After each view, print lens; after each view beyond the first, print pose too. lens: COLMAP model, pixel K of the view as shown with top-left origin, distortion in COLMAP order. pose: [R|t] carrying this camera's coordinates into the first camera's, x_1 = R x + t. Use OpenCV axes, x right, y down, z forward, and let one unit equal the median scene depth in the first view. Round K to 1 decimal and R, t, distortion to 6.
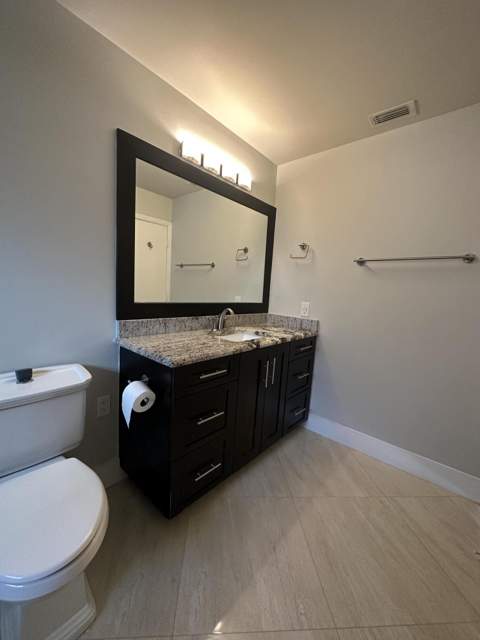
lens RADIAL K [[254.8, 0, 238.3], [0, 254.8, 321.0], [0, 0, 1]] dist [-0.001441, -0.000089]
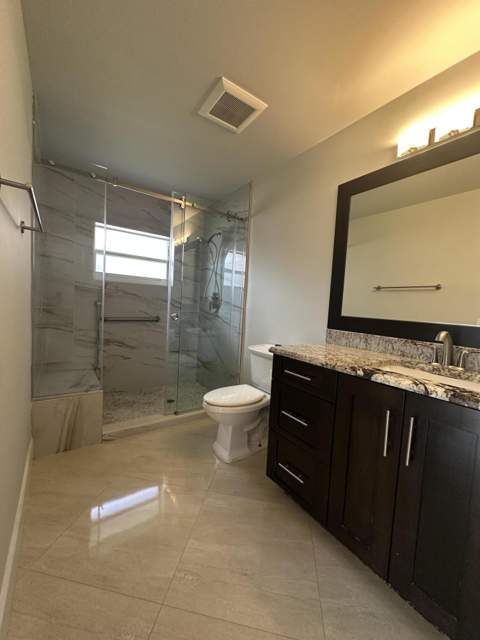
lens RADIAL K [[254.8, 0, 240.3], [0, 254.8, 320.1], [0, 0, 1]] dist [-0.001441, -0.000089]
pose [[-0.228158, -0.010632, -0.973566, 0.807367], [-0.188940, 0.981415, 0.033561, -0.004574], [0.955116, 0.191602, -0.225927, 0.801140]]
